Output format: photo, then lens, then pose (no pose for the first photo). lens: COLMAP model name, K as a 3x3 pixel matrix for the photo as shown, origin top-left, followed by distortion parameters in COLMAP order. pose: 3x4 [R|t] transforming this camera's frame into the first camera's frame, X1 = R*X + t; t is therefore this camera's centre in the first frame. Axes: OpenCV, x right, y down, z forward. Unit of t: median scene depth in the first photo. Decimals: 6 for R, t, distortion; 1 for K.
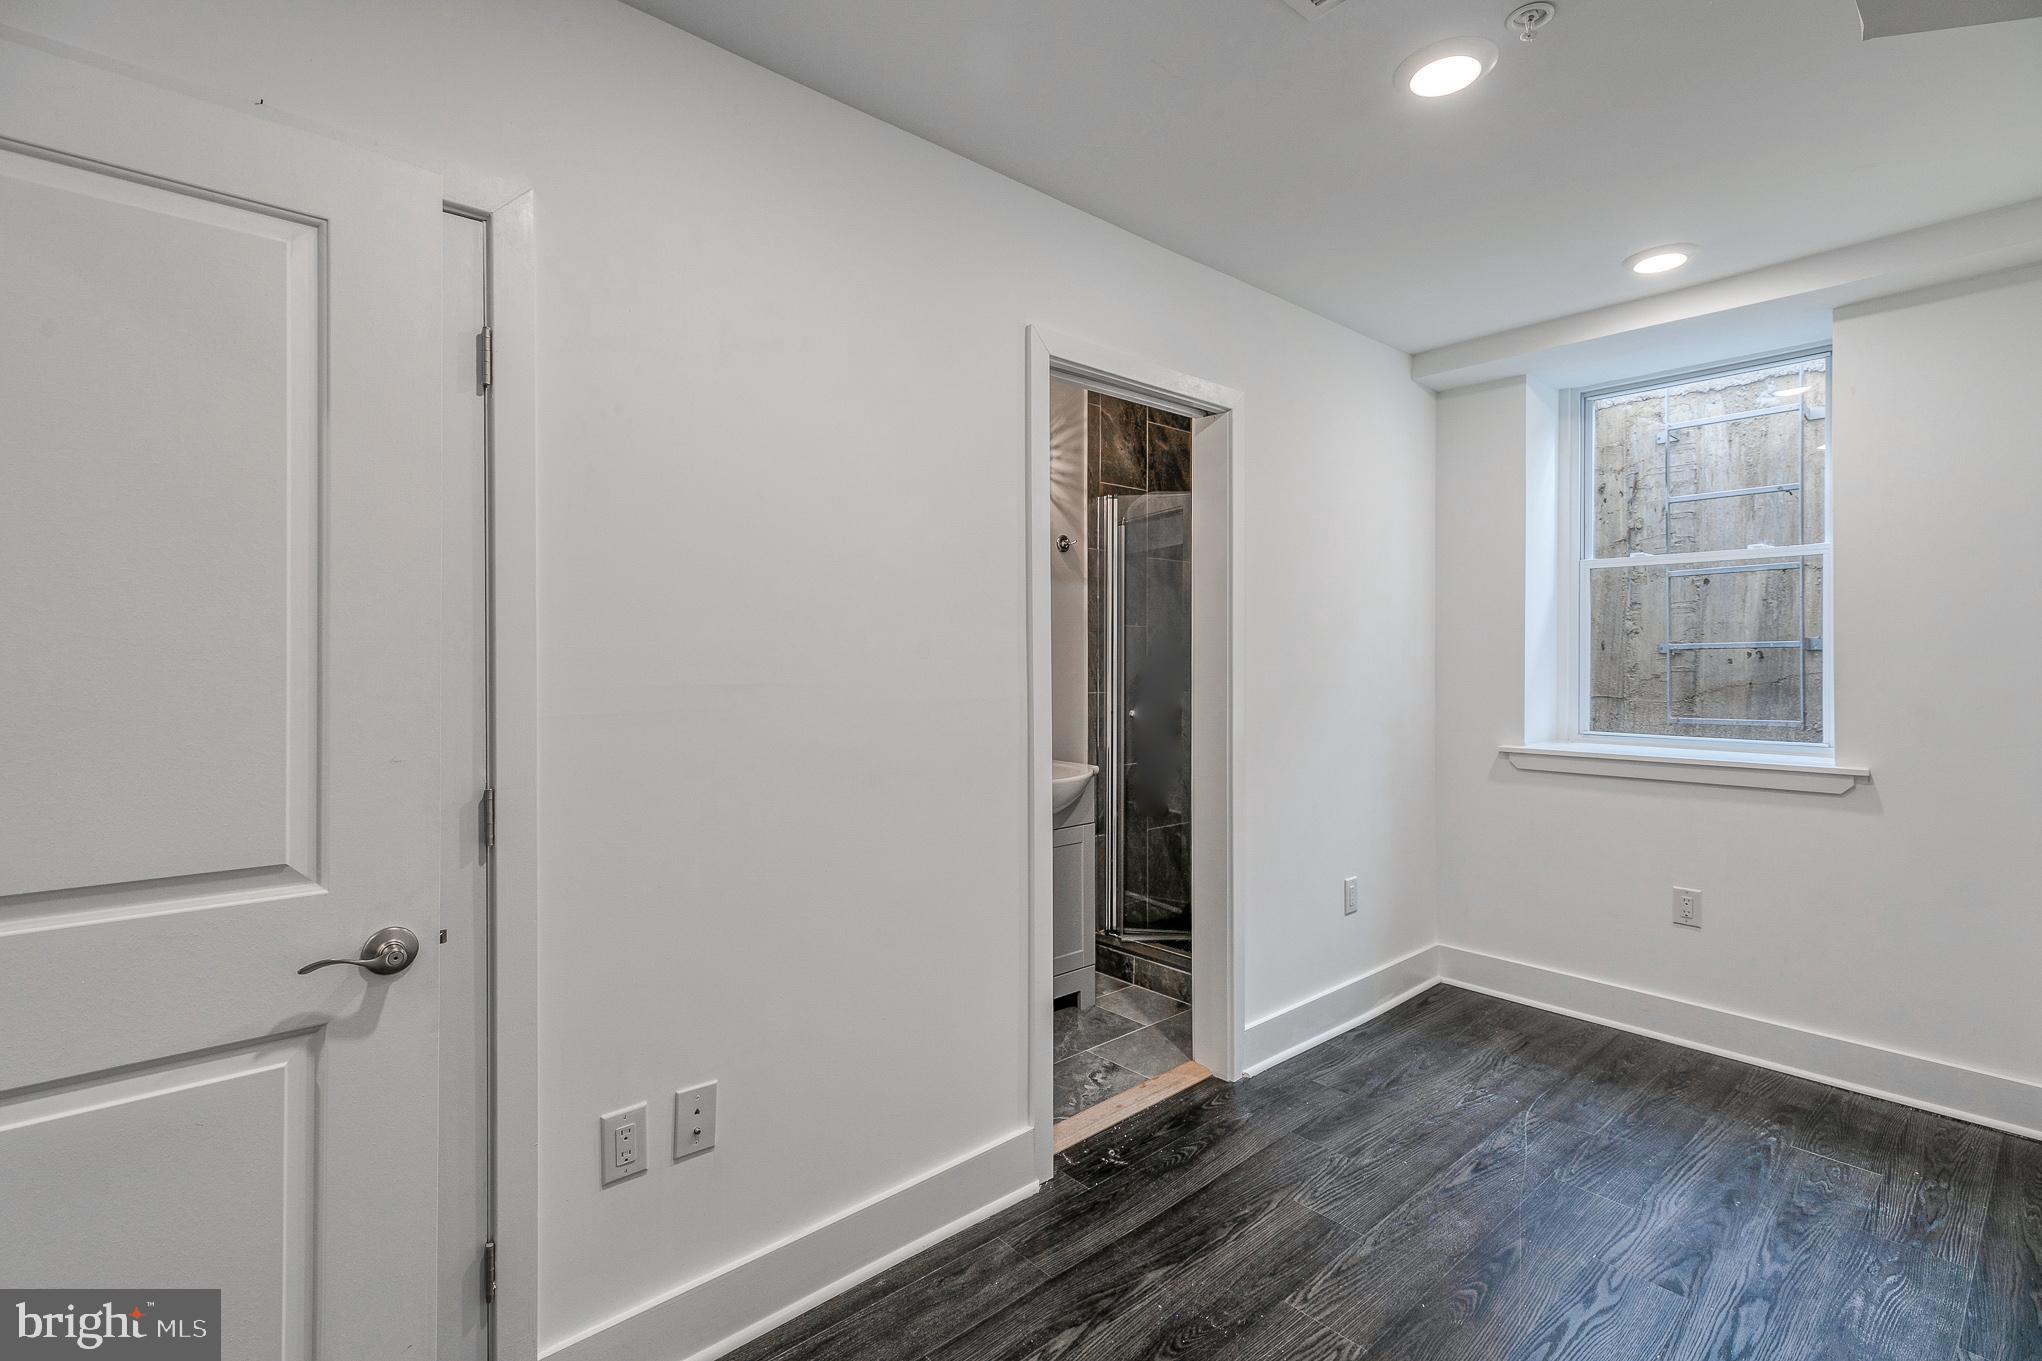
lens RADIAL K [[925.6, 0, 1002.0], [0, 925.6, 660.4], [0, 0, 1]] dist [0.003913, 0.001362]
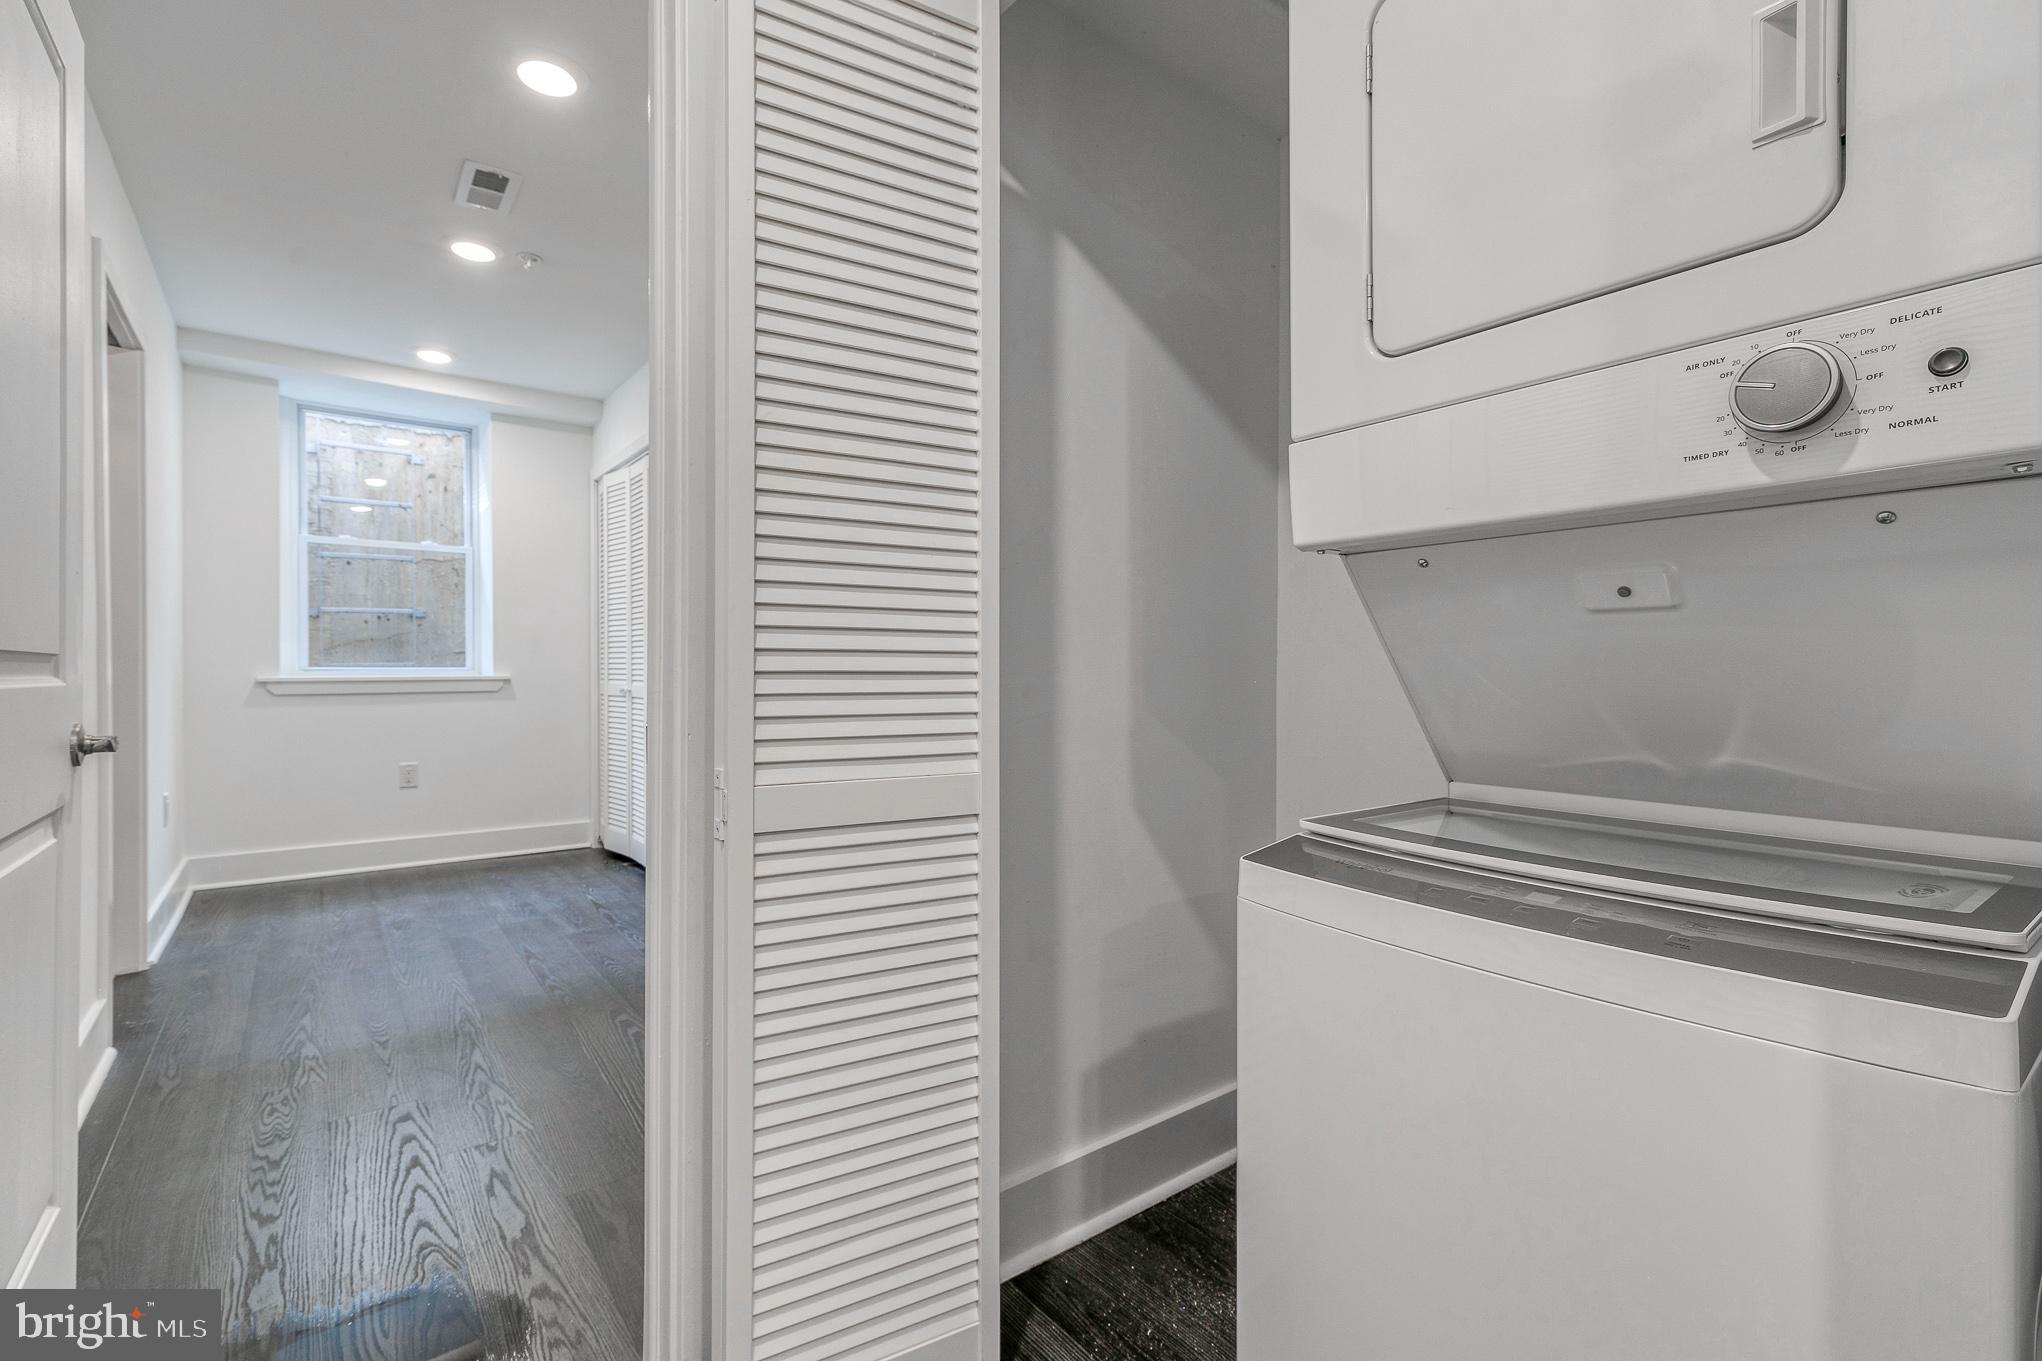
lens RADIAL K [[925.6, 0, 1024.7], [0, 925.6, 668.6], [0, 0, 1]] dist [0.003913, 0.001362]
pose [[0.043698, 0.000796, 0.999044, -0.741828], [0.004002, 0.999992, -0.000972, 0.099782], [-0.999037, 0.004040, 0.043695, -0.069855]]
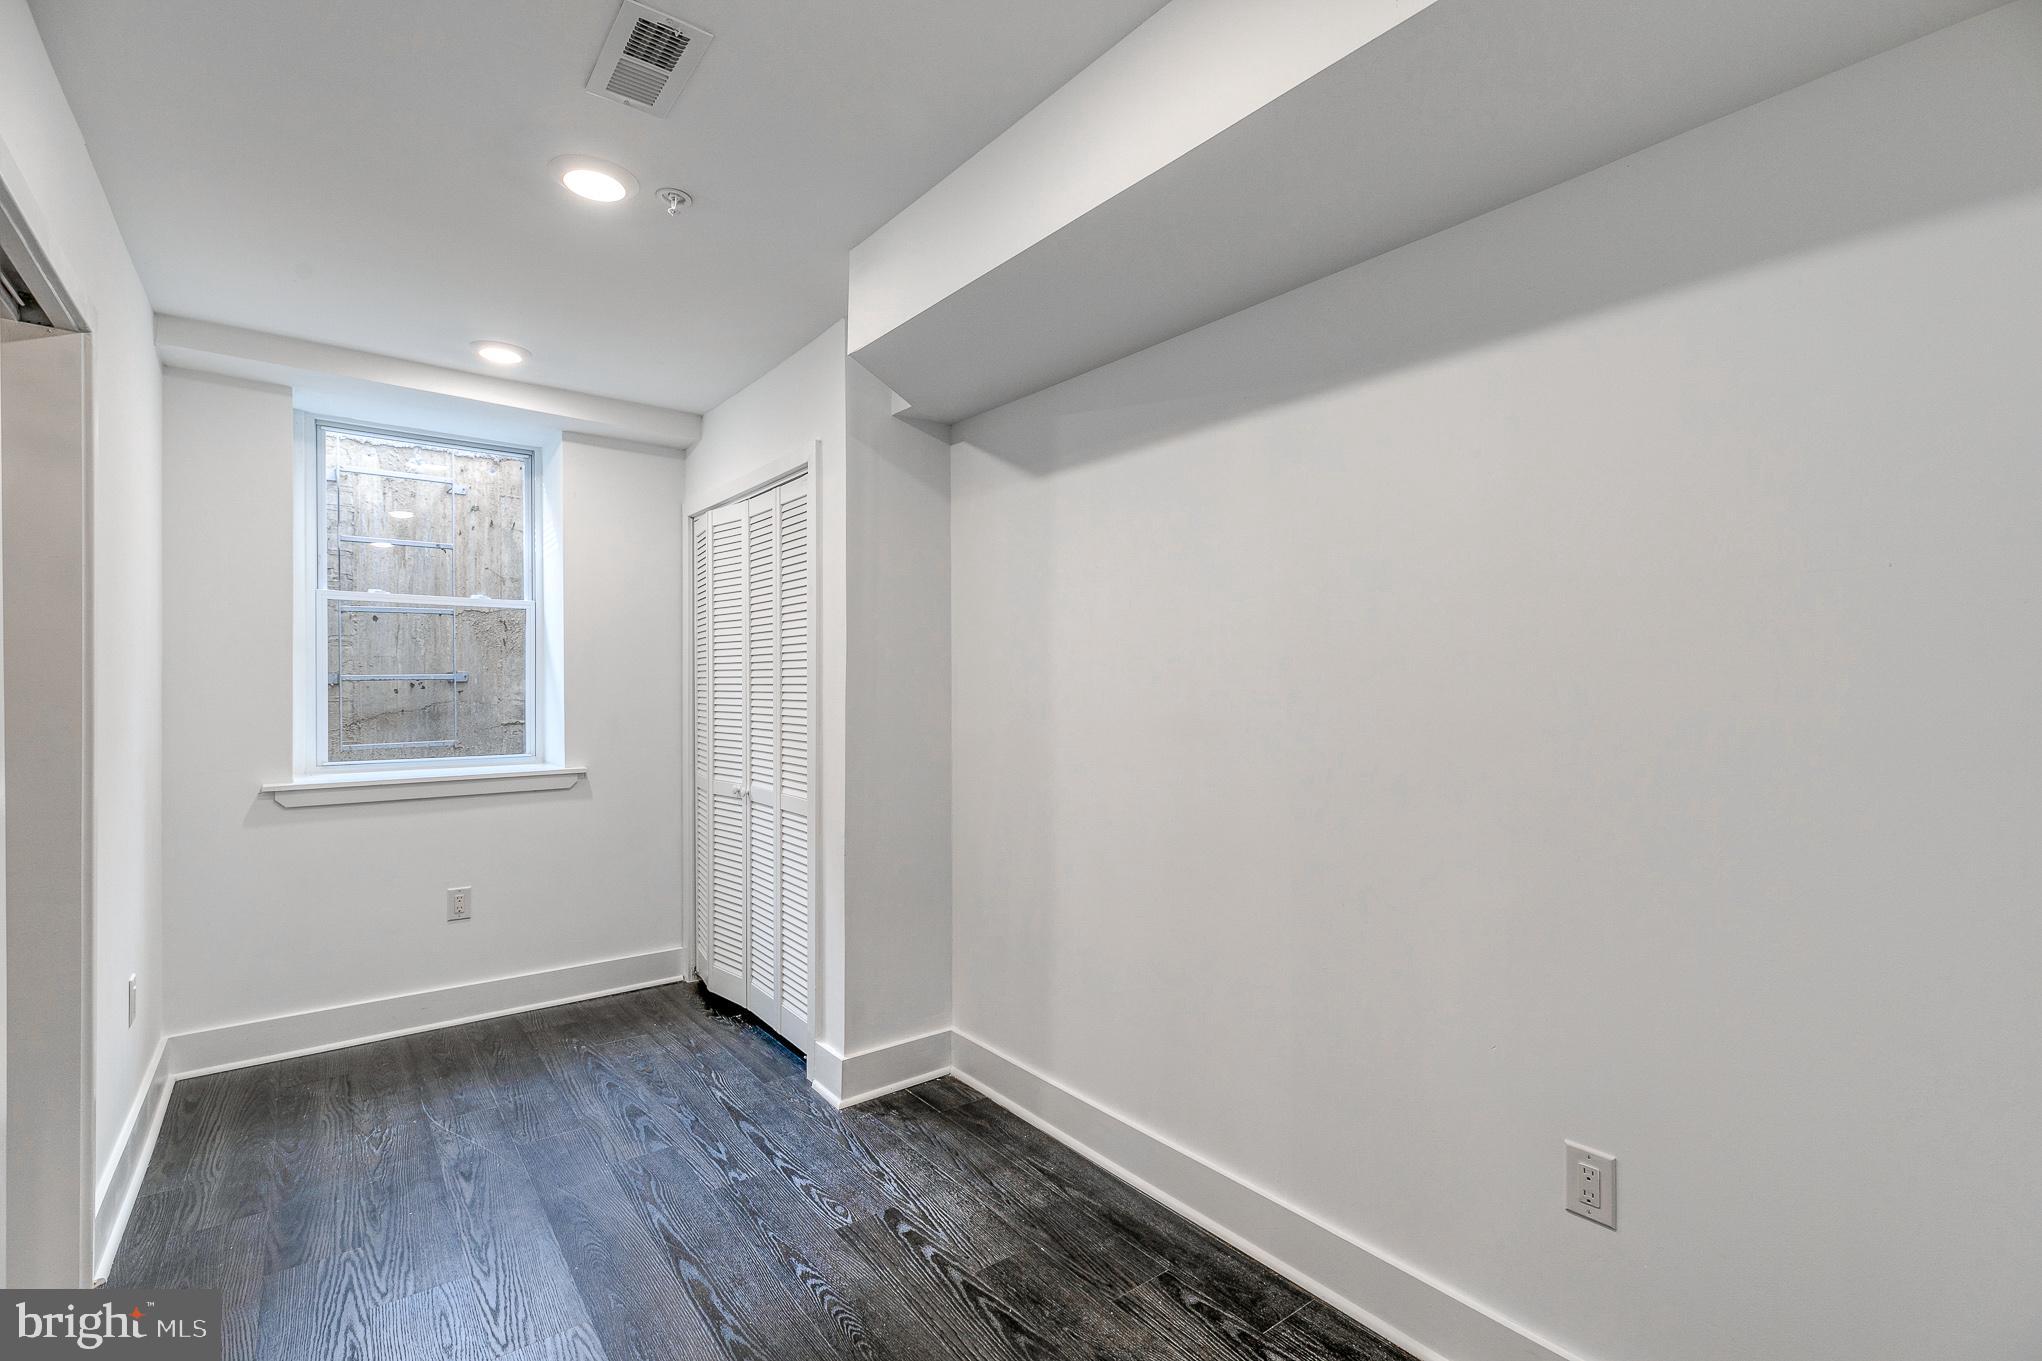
lens RADIAL K [[925.6, 0, 1021.6], [0, 925.6, 683.0], [0, 0, 1]] dist [0.003913, 0.001362]
pose [[0.045249, 0.004526, 0.998965, -0.393407], [0.004883, 0.999977, -0.004752, -0.000260], [-0.998964, 0.005093, 0.045226, 0.251798]]
